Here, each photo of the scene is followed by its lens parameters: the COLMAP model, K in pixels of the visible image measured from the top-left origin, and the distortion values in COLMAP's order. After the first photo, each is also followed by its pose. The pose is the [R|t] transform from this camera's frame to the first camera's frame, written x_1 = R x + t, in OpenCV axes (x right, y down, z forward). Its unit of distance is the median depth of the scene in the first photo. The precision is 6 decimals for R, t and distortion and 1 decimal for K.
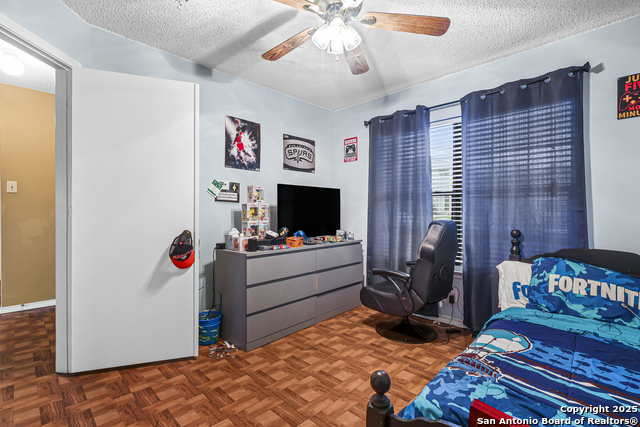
lens RADIAL K [[293.8, 0, 320.5], [0, 293.8, 217.1], [0, 0, 1]] dist [0.000156, -0.005573]
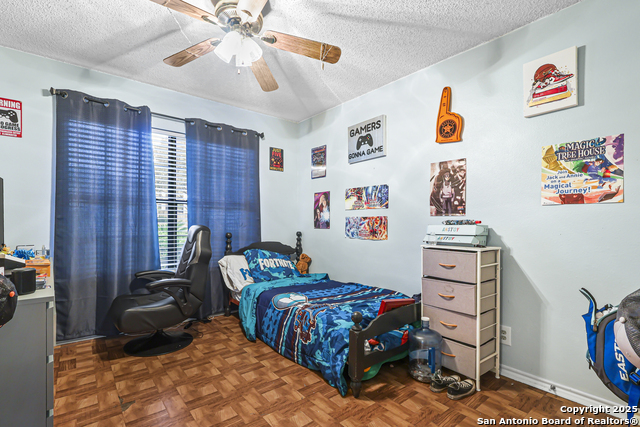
lens RADIAL K [[293.8, 0, 320.5], [0, 293.8, 217.1], [0, 0, 1]] dist [0.000156, -0.005573]
pose [[0.118550, 0.008616, 0.992911, -0.663215], [-0.002863, 0.999961, -0.008335, -0.019646], [-0.992944, -0.001855, 0.118570, 0.401156]]
